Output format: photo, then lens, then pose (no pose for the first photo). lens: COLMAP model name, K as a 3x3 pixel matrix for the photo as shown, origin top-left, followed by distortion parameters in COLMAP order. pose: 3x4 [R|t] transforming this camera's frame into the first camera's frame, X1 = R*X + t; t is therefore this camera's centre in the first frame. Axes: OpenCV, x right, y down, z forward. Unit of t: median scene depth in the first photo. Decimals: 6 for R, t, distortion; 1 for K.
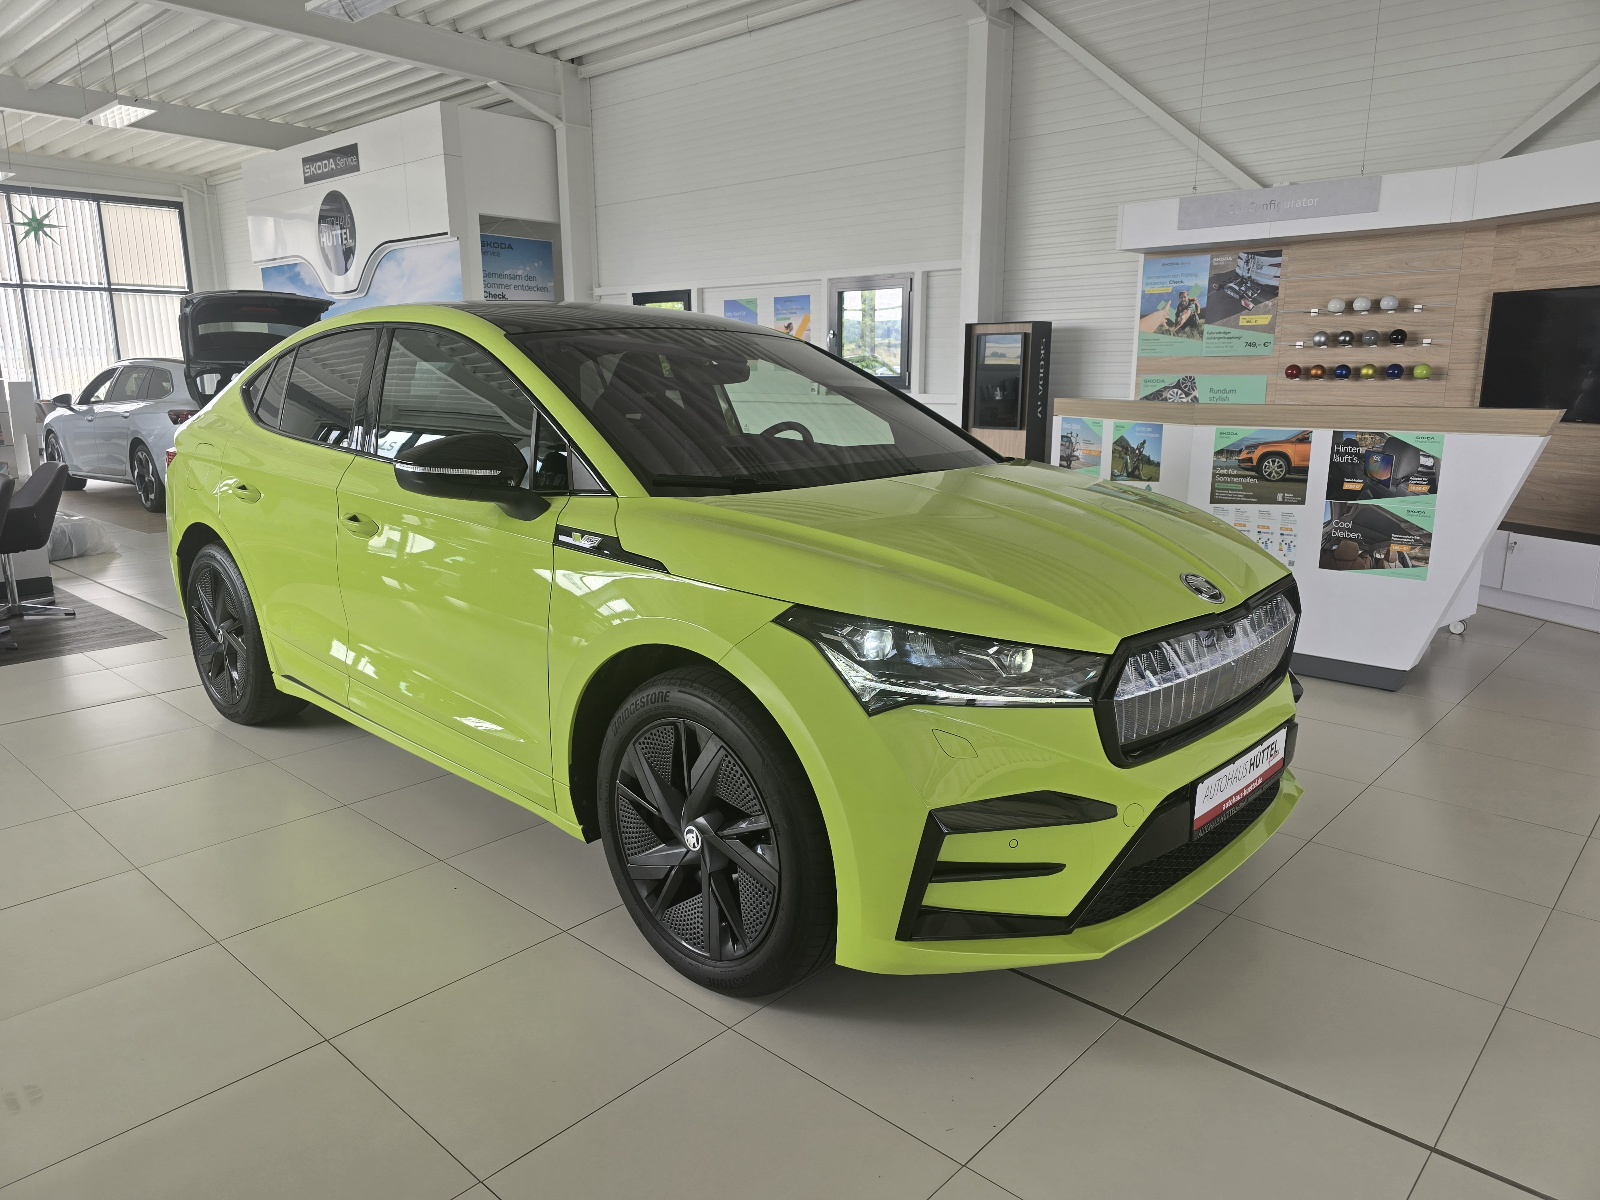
lens RADIAL K [[1078.8, 0, 794.1], [0, 1078.8, 600.0], [0, 0, 1]] dist [0.055700, -0.048237]
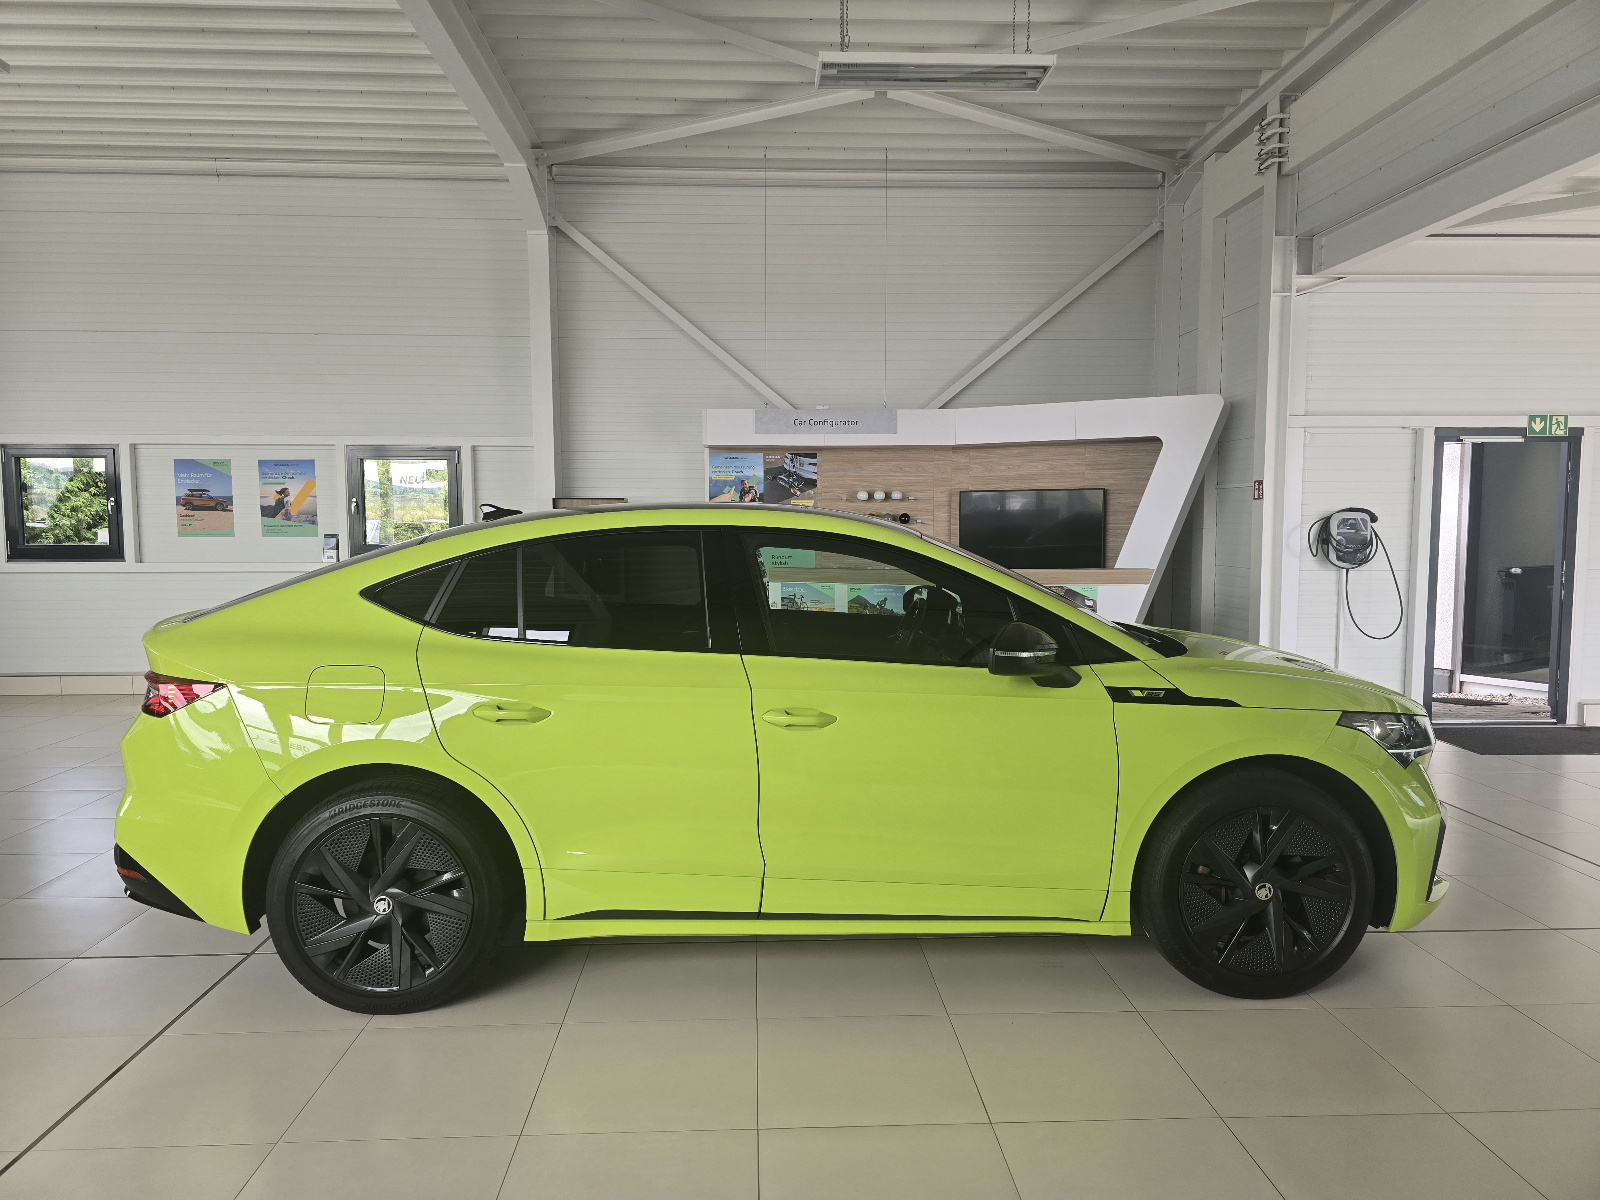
lens RADIAL K [[1069.4, 0, 800.0], [0, 1069.4, 600.0], [0, 0, 1]] dist [0.150781, -0.198768]
pose [[0.700820, -0.054316, 0.711267, -0.507536], [0.151032, 0.985790, -0.073534, -0.047983], [-0.697166, 0.158958, 0.699065, 0.118070]]
